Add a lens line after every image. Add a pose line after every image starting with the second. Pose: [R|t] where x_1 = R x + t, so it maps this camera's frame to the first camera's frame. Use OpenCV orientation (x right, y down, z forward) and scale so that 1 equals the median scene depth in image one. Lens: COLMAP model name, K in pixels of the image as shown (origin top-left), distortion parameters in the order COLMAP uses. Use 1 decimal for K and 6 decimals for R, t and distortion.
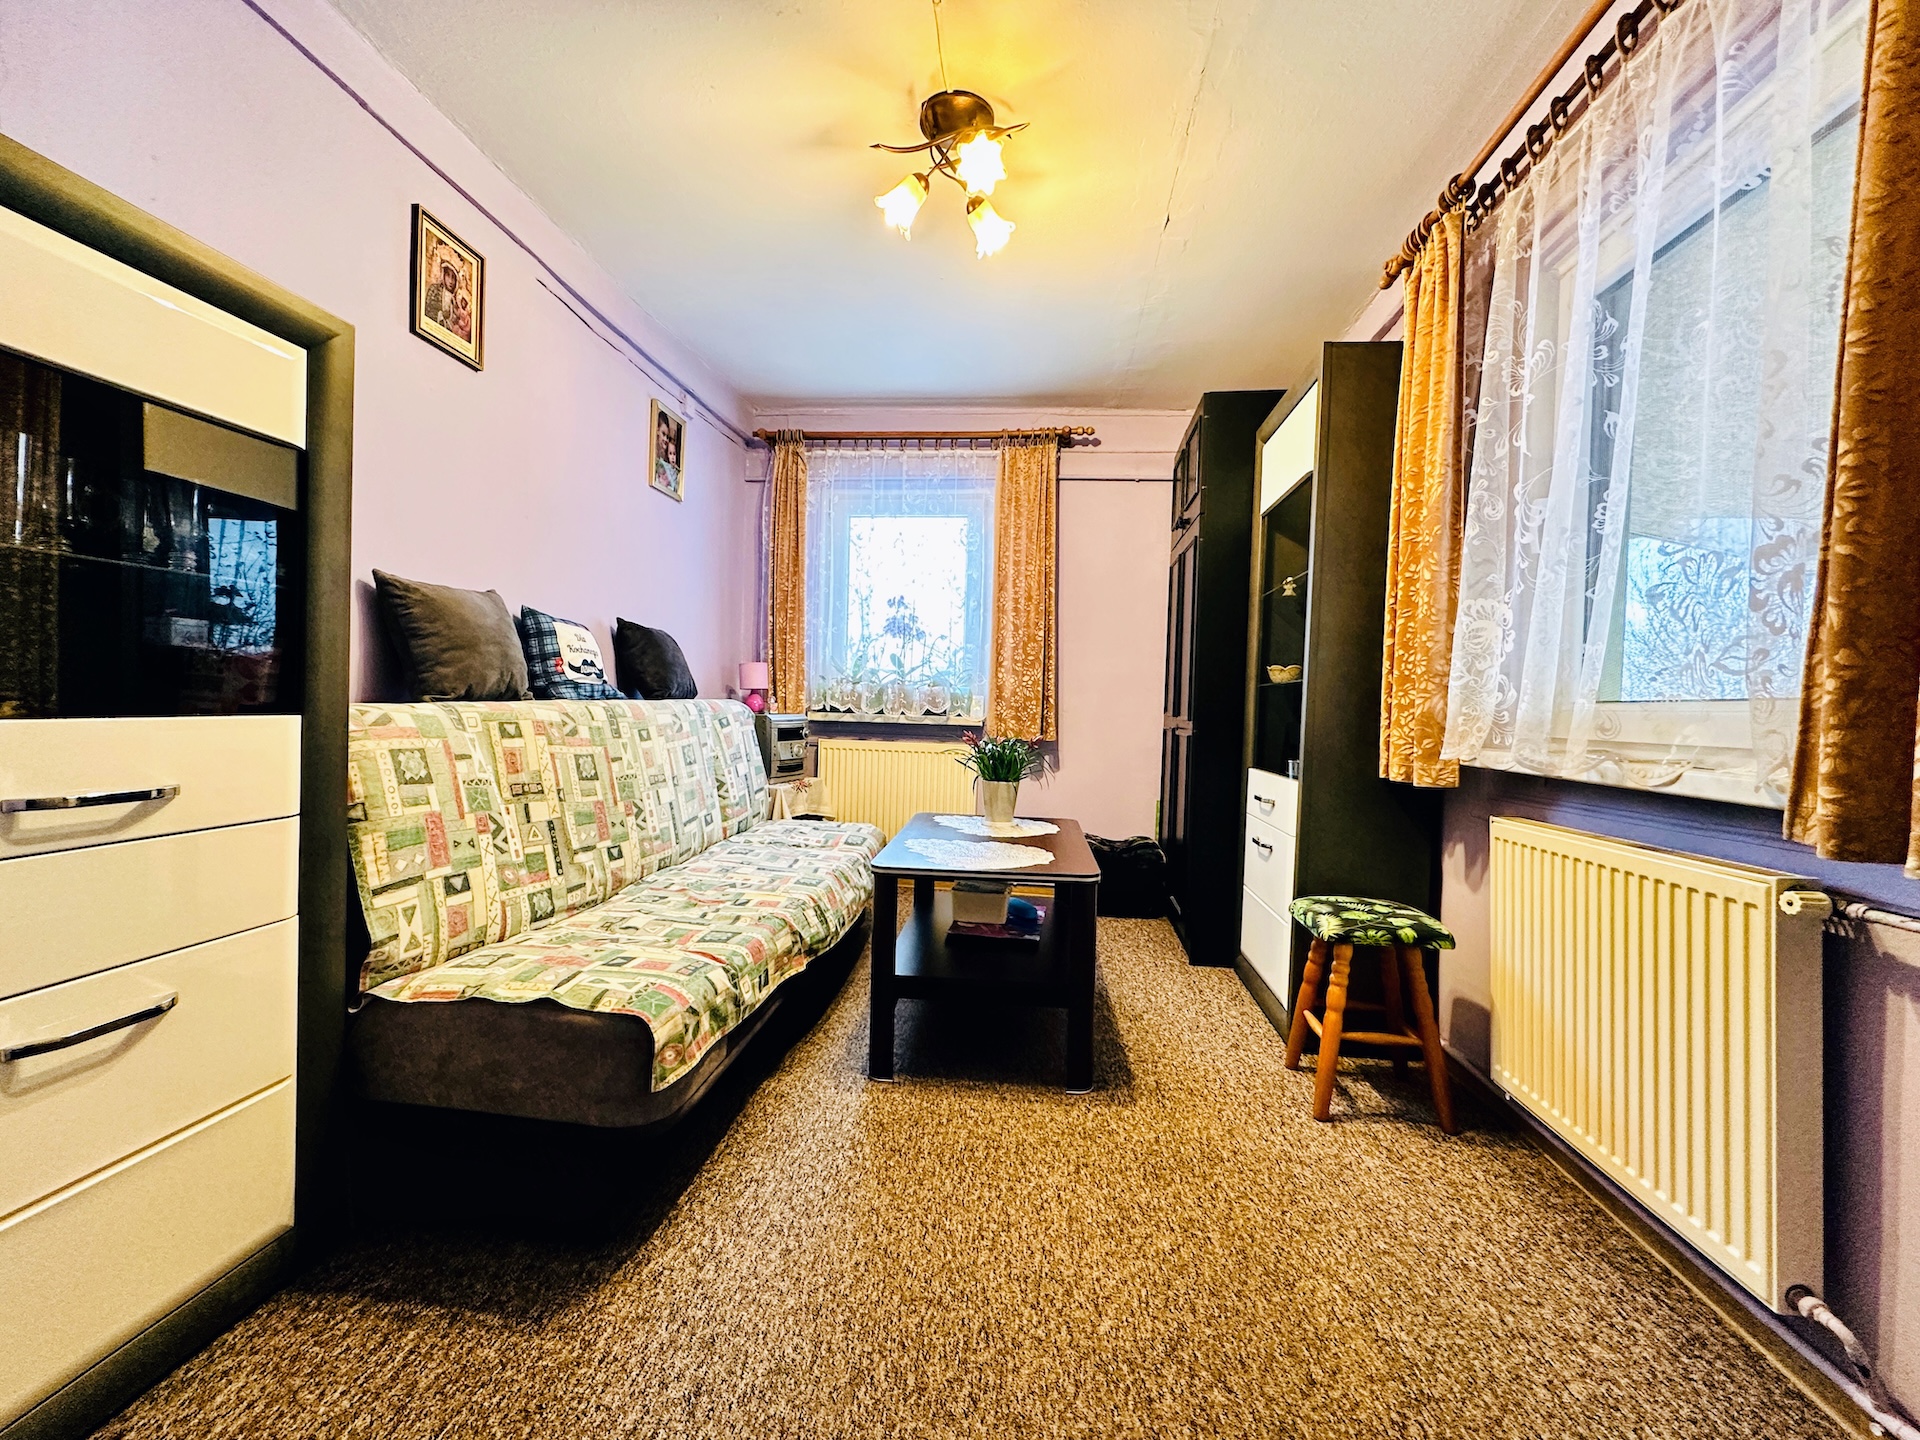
lens RADIAL K [[770.4, 0, 961.2], [0, 770.4, 714.7], [0, 0, 1]] dist [-0.001109, -0.000043]
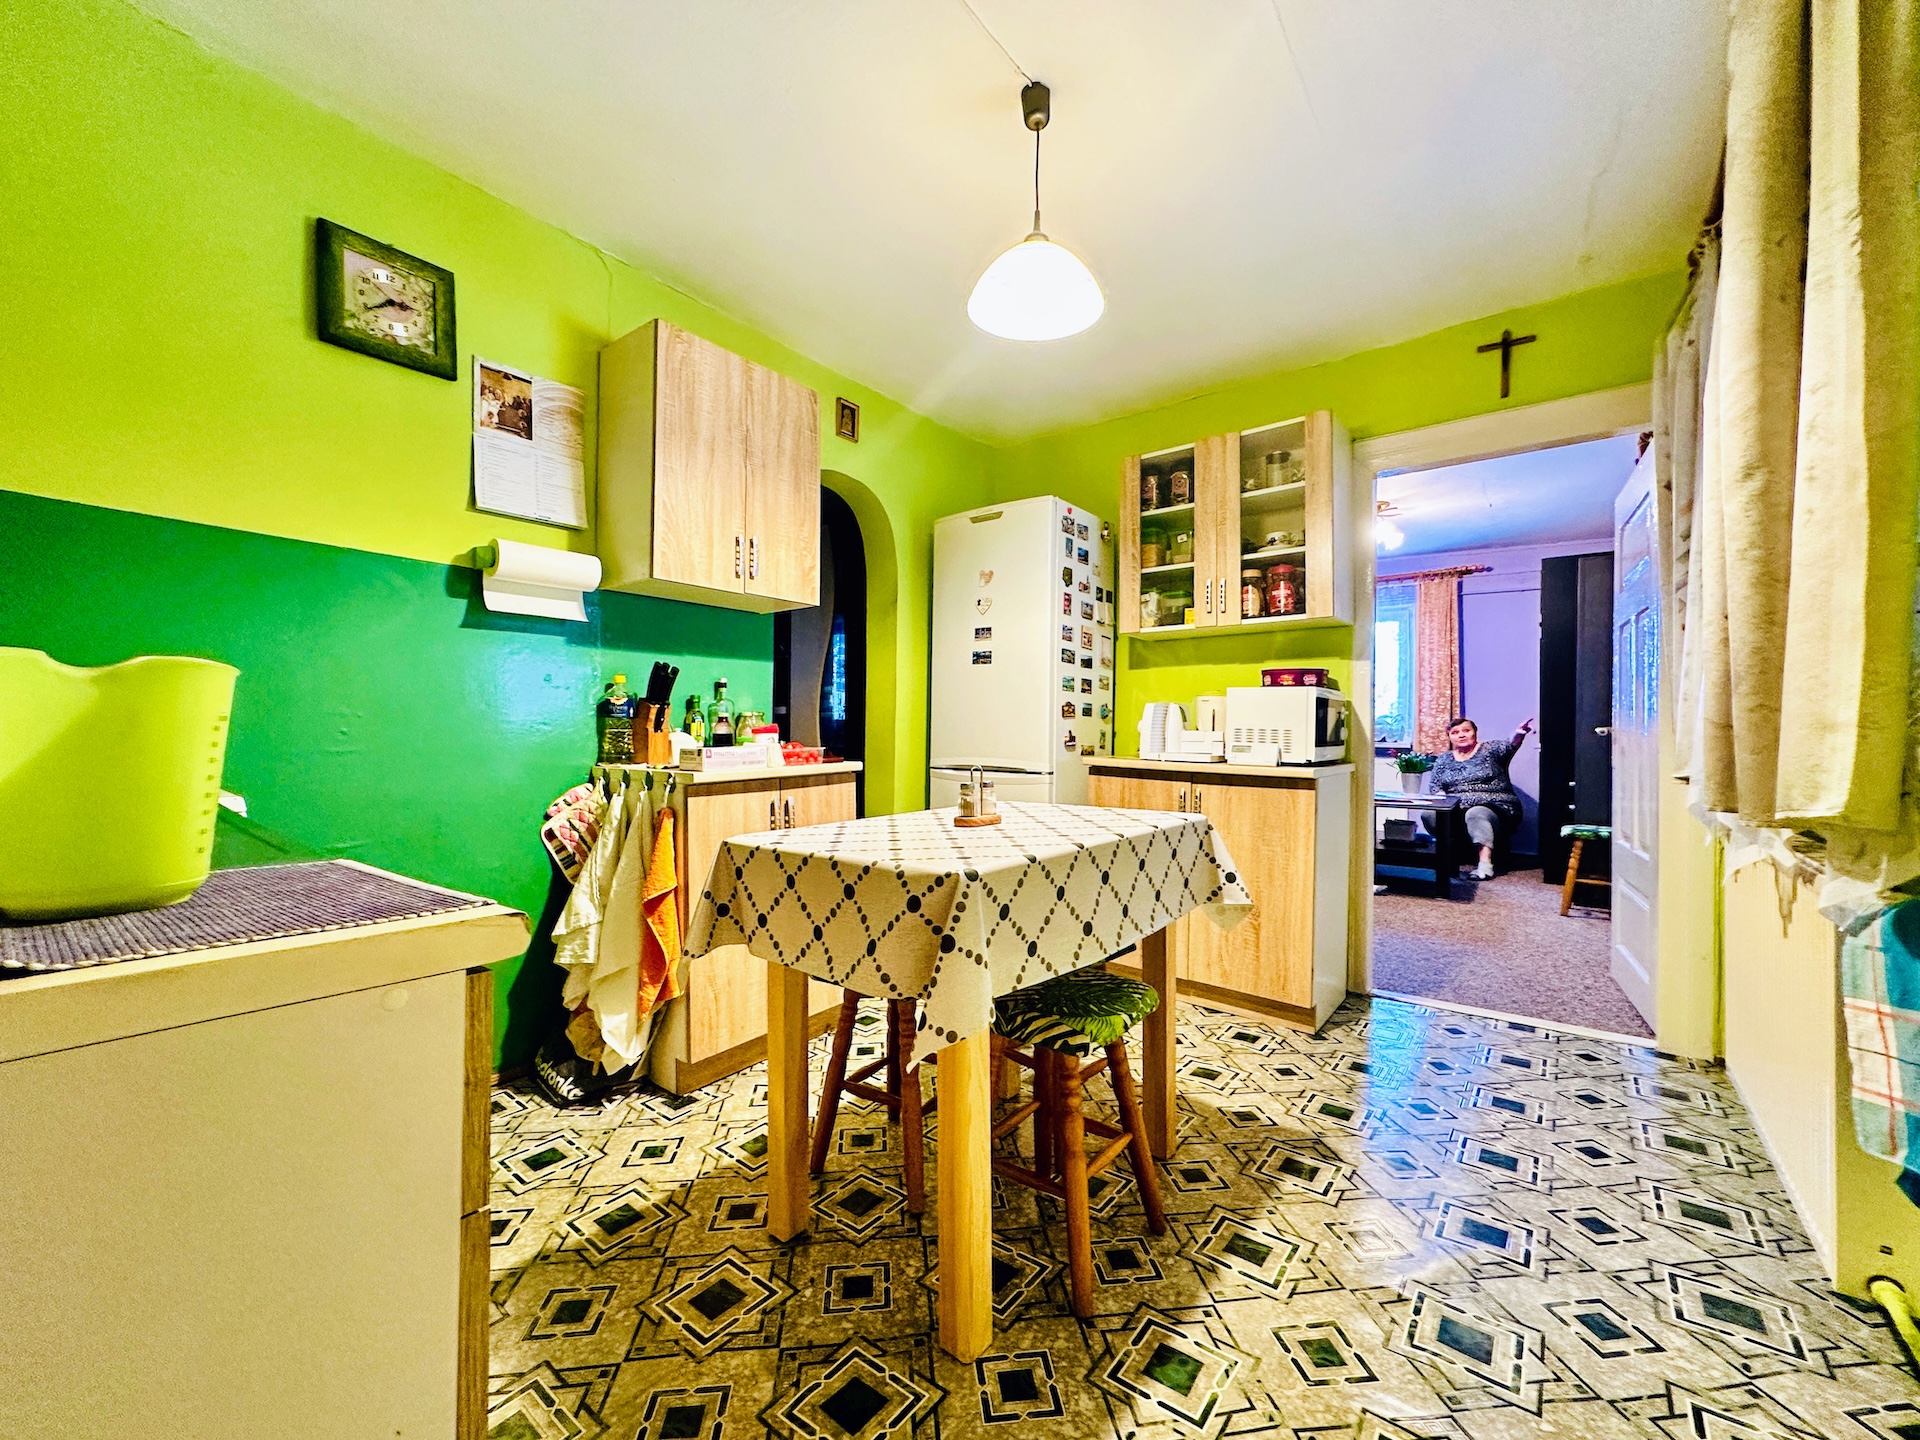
lens RADIAL K [[770.4, 0, 961.2], [0, 770.4, 714.7], [0, 0, 1]] dist [-0.001109, -0.000043]
pose [[0.851240, -0.020164, -0.524389, 0.076944], [-0.002220, 0.999114, -0.042023, 0.015444], [0.524772, 0.036935, 0.850441, -0.939366]]
